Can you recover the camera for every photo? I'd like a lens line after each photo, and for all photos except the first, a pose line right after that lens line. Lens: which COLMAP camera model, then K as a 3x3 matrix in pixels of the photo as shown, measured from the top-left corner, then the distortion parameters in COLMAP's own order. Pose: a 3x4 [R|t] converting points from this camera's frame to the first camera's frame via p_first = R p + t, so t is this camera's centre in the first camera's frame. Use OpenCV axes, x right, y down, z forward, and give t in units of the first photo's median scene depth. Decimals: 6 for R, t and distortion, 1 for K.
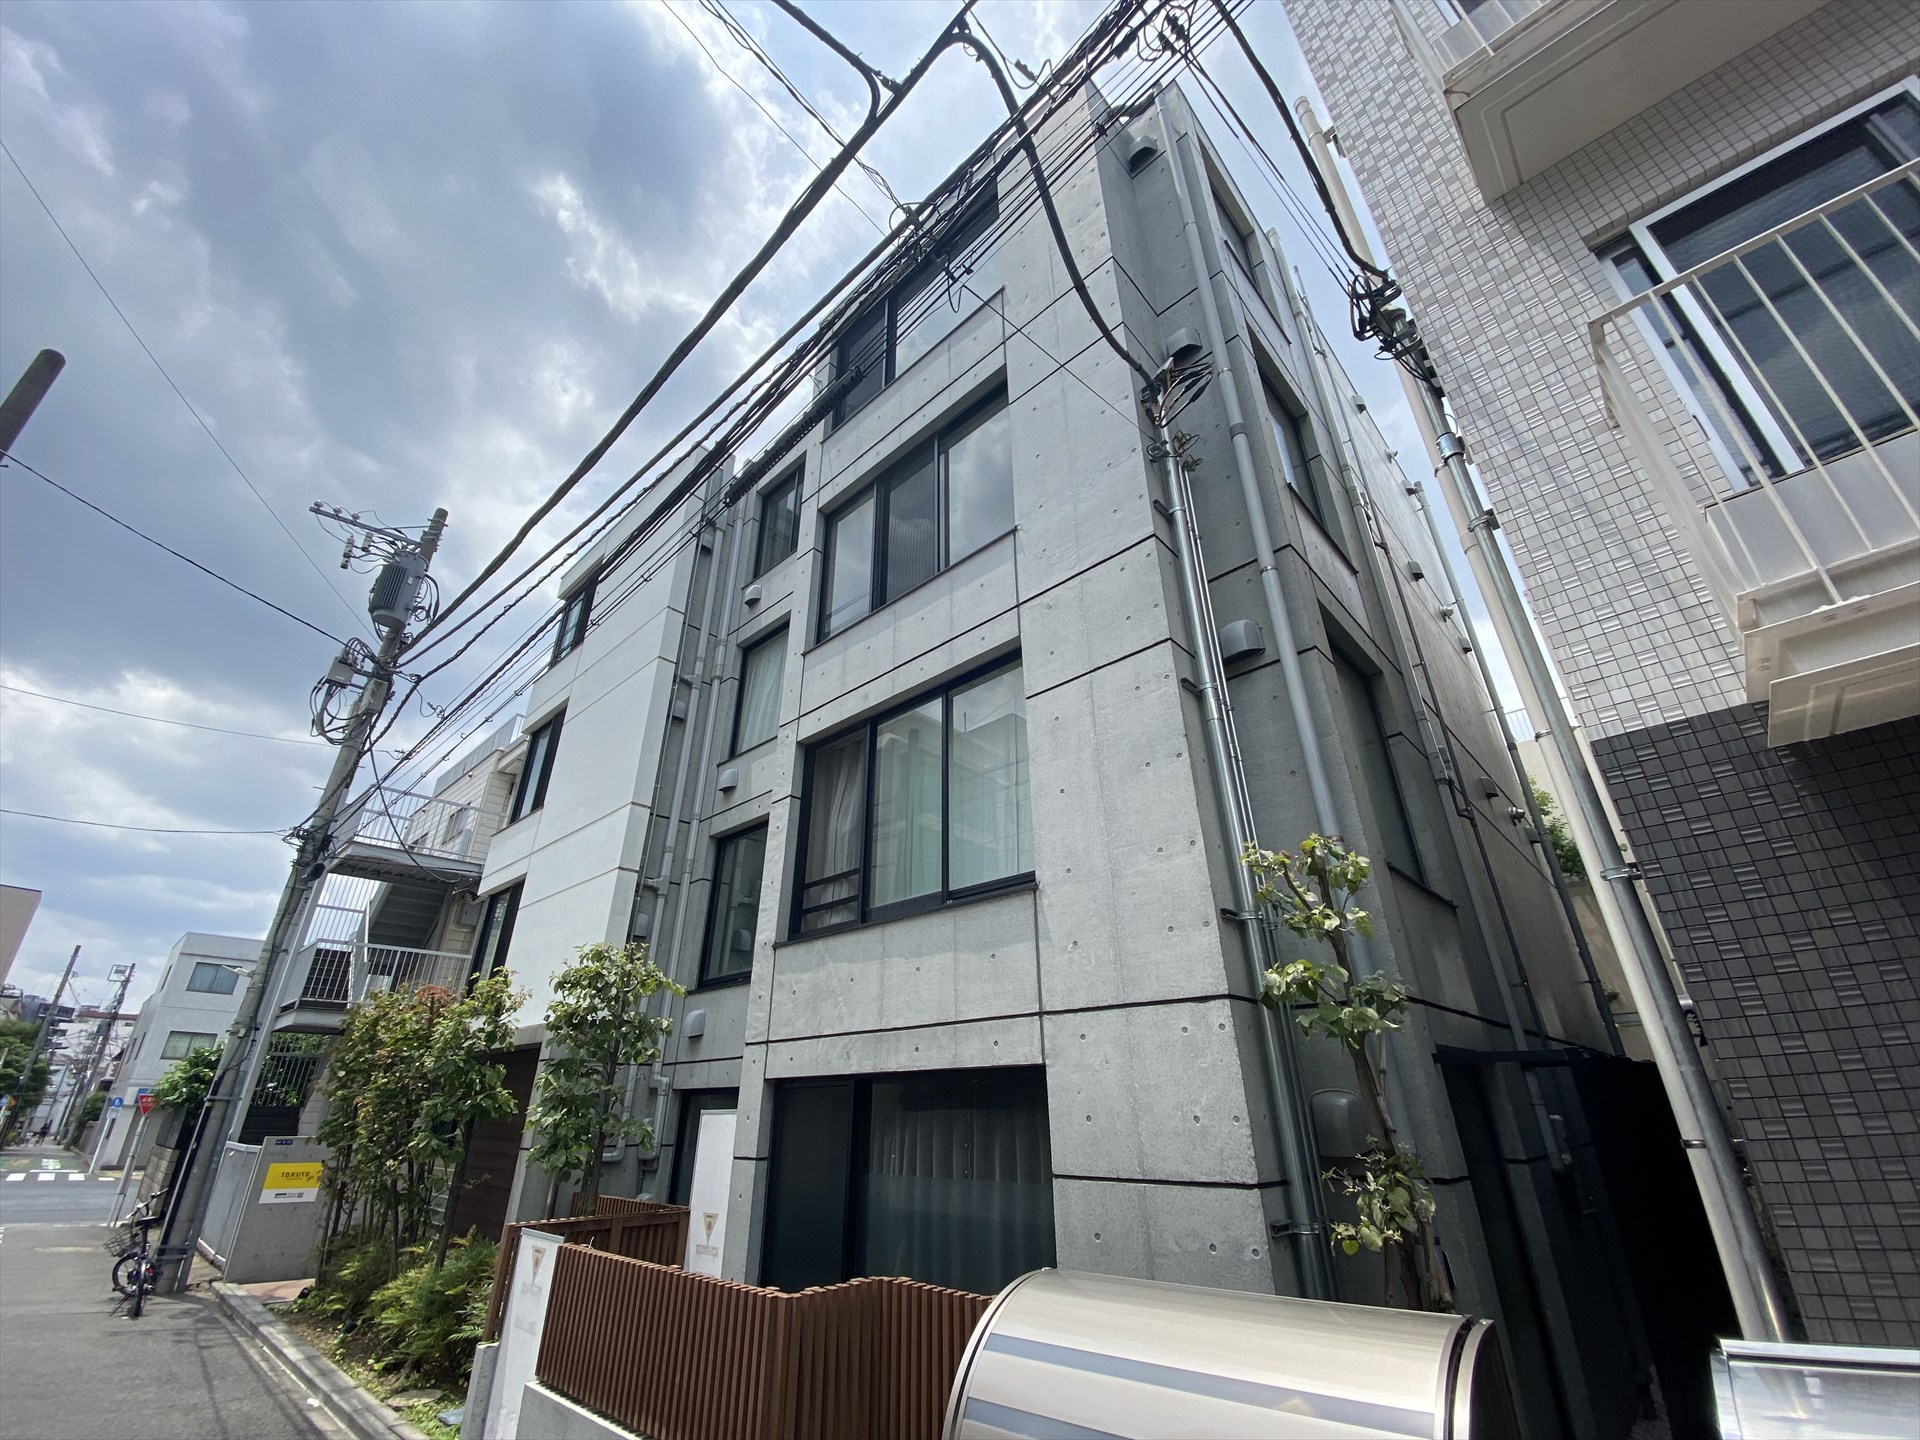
lens RADIAL K [[782.2, 0, 960.0], [0, 782.2, 720.0], [0, 0, 1]] dist [0.028075, -0.025225]
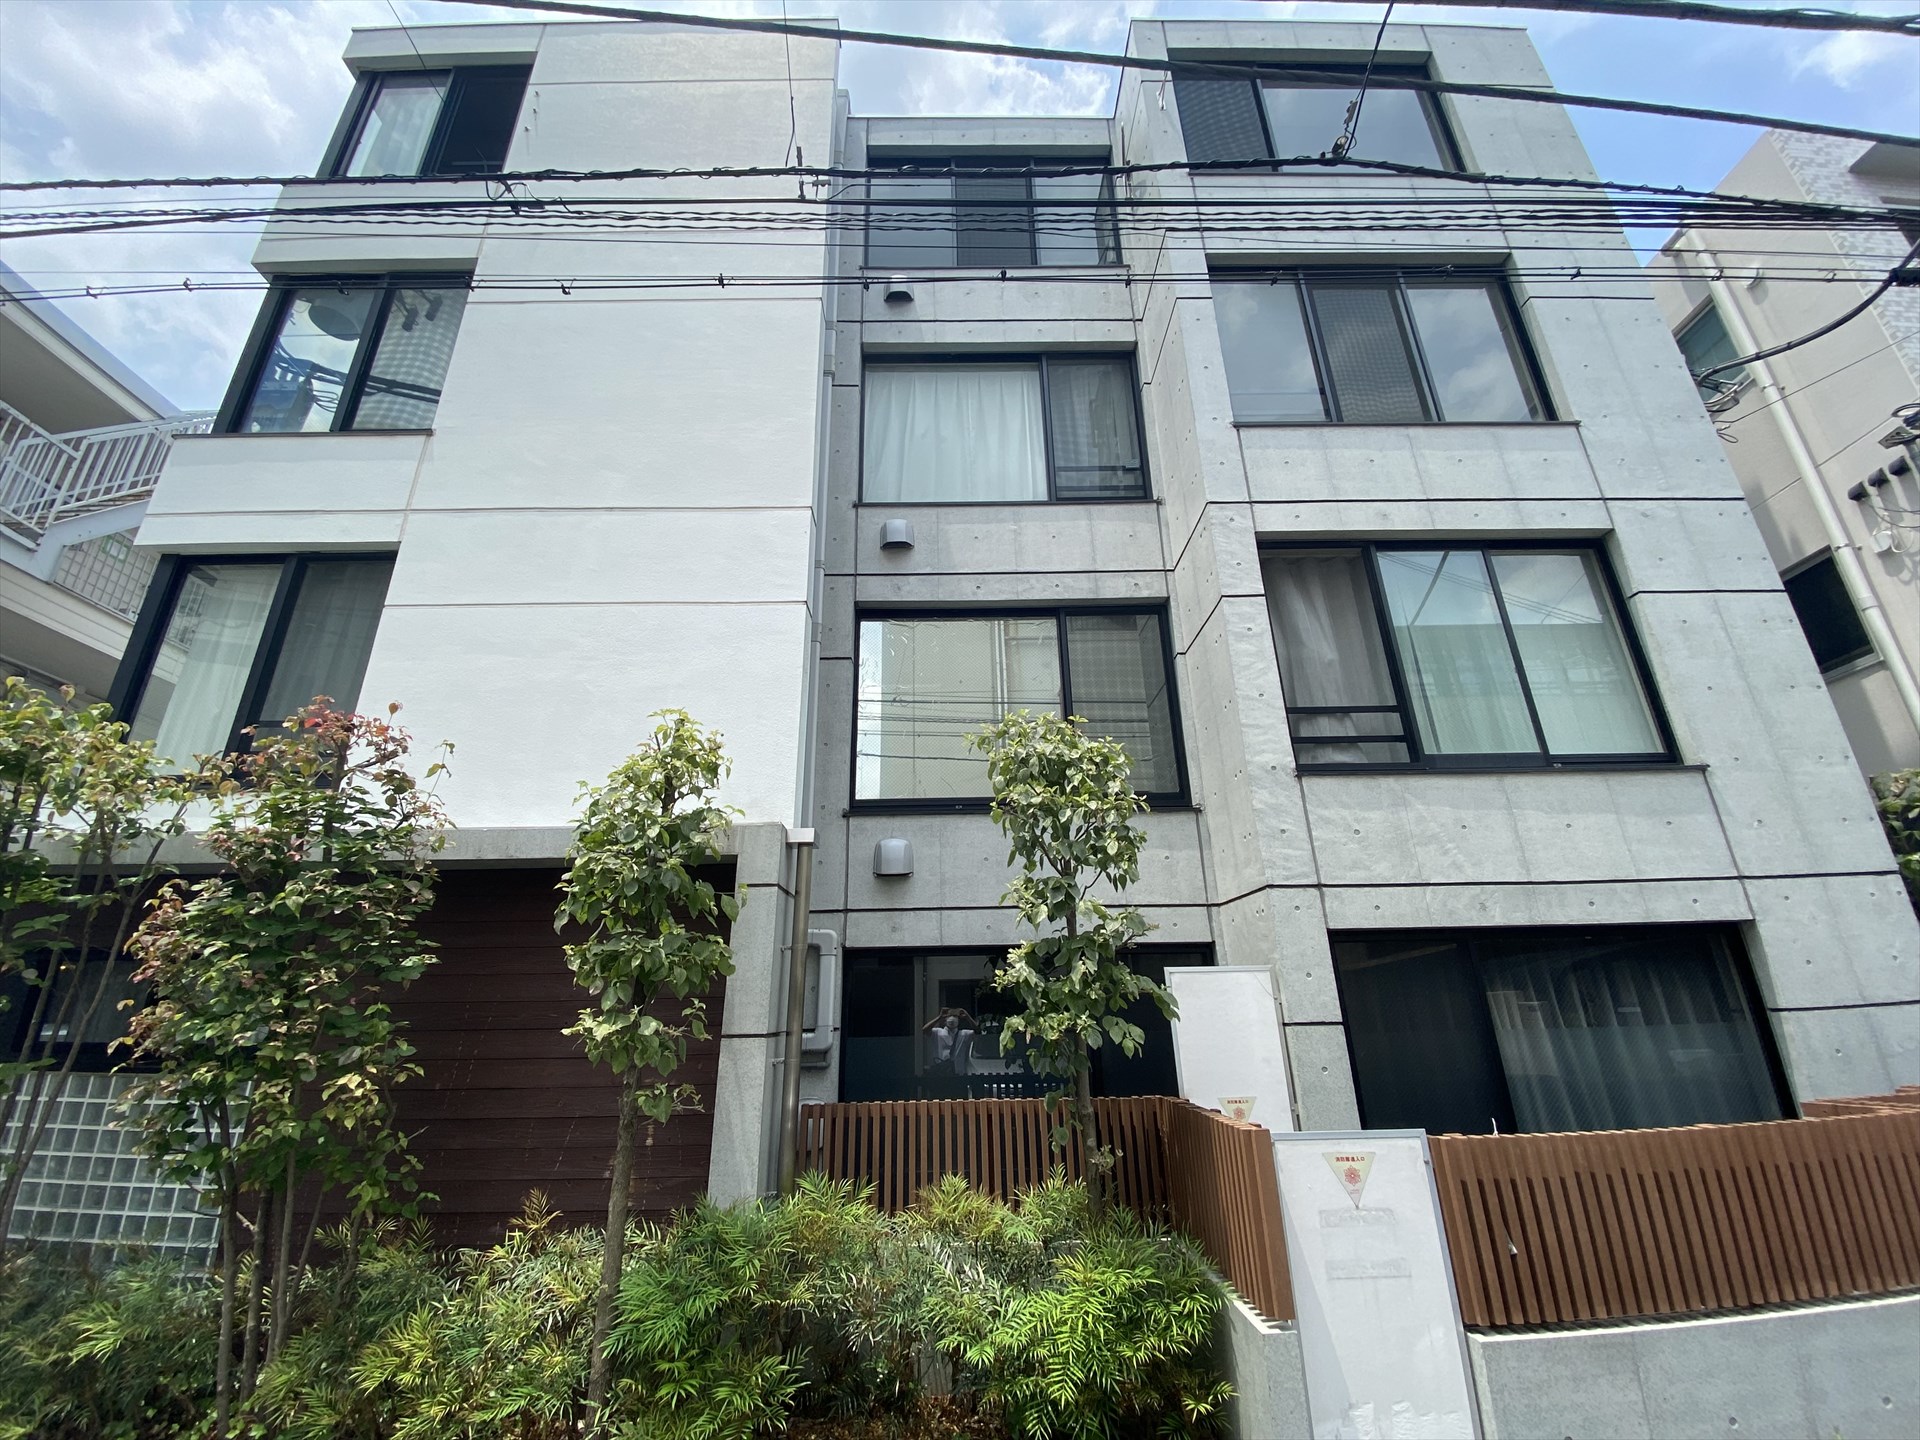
lens RADIAL K [[782.2, 0, 960.0], [0, 782.2, 720.0], [0, 0, 1]] dist [0.028075, -0.025225]
pose [[0.723026, 0.232801, 0.650413, -1.269291], [-0.294852, 0.955437, -0.014208, 0.436247], [-0.624737, -0.181502, 0.759448, 0.773507]]
